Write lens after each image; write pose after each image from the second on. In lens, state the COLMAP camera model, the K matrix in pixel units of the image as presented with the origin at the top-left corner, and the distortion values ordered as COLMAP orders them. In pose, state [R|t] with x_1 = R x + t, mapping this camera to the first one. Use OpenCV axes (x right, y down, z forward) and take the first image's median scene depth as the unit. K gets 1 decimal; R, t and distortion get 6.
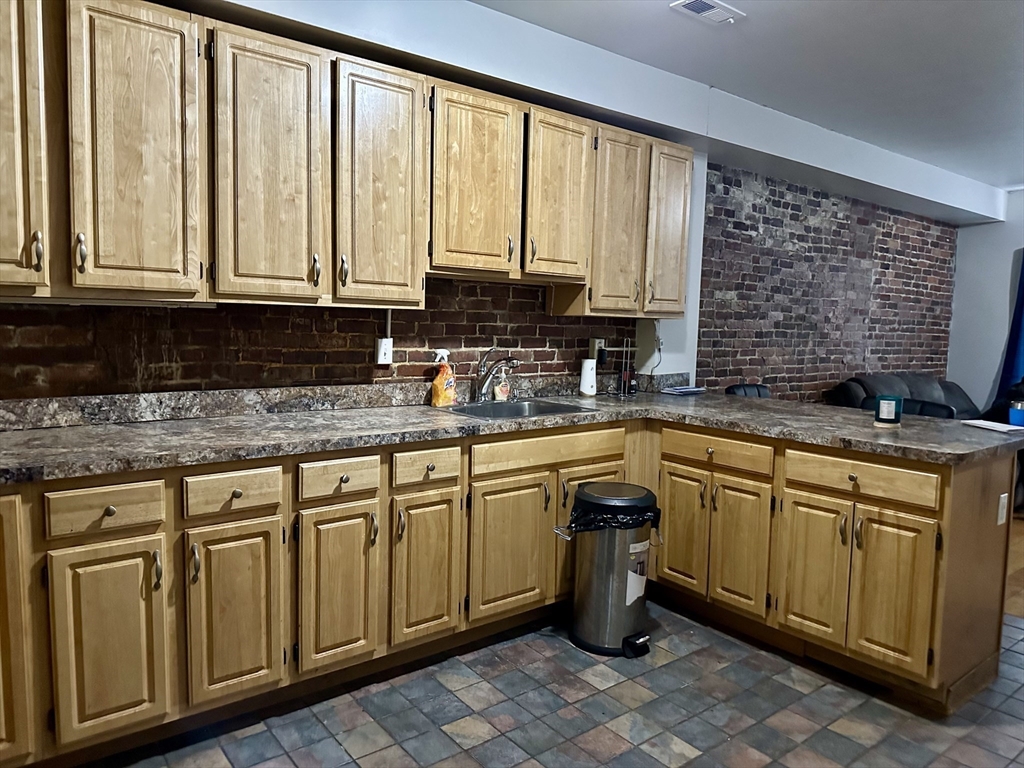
lens RADIAL K [[730.9, 0, 511.8], [0, 730.9, 382.6], [0, 0, 1]] dist [0.059400, -0.065708]
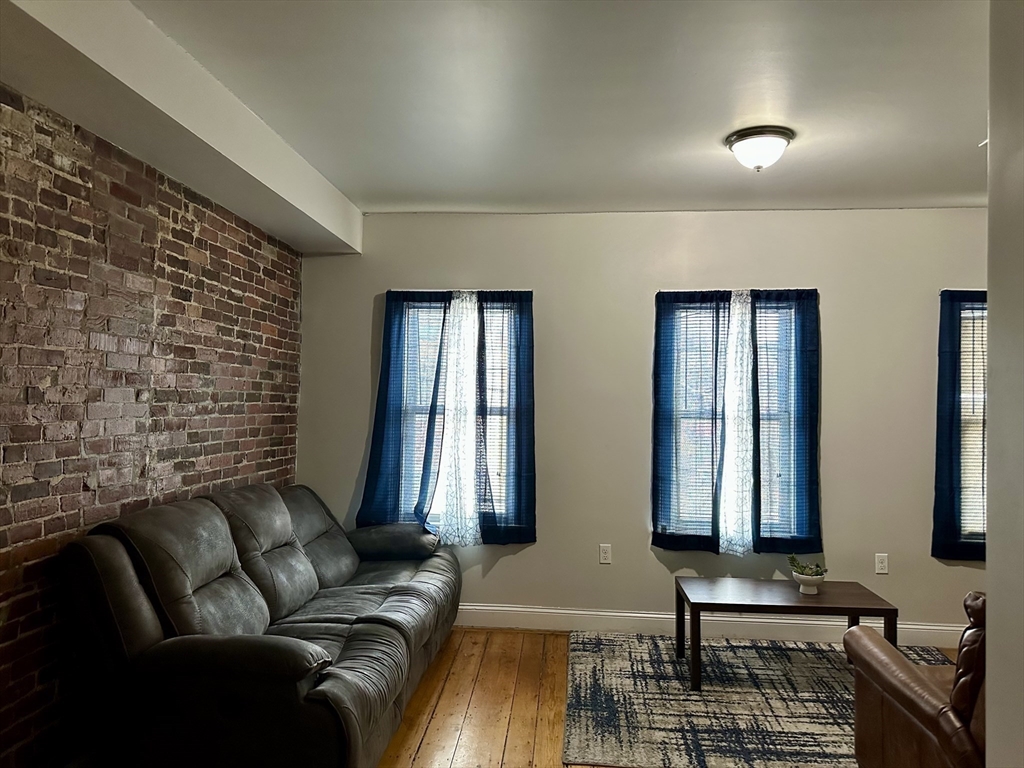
lens RADIAL K [[730.9, 0, 512.6], [0, 730.9, 377.5], [0, 0, 1]] dist [0.059400, -0.065708]
pose [[0.687770, 0.010673, 0.725850, 0.277781], [0.058579, 0.995815, -0.070149, -0.044717], [-0.723561, 0.090766, 0.684267, 0.458789]]
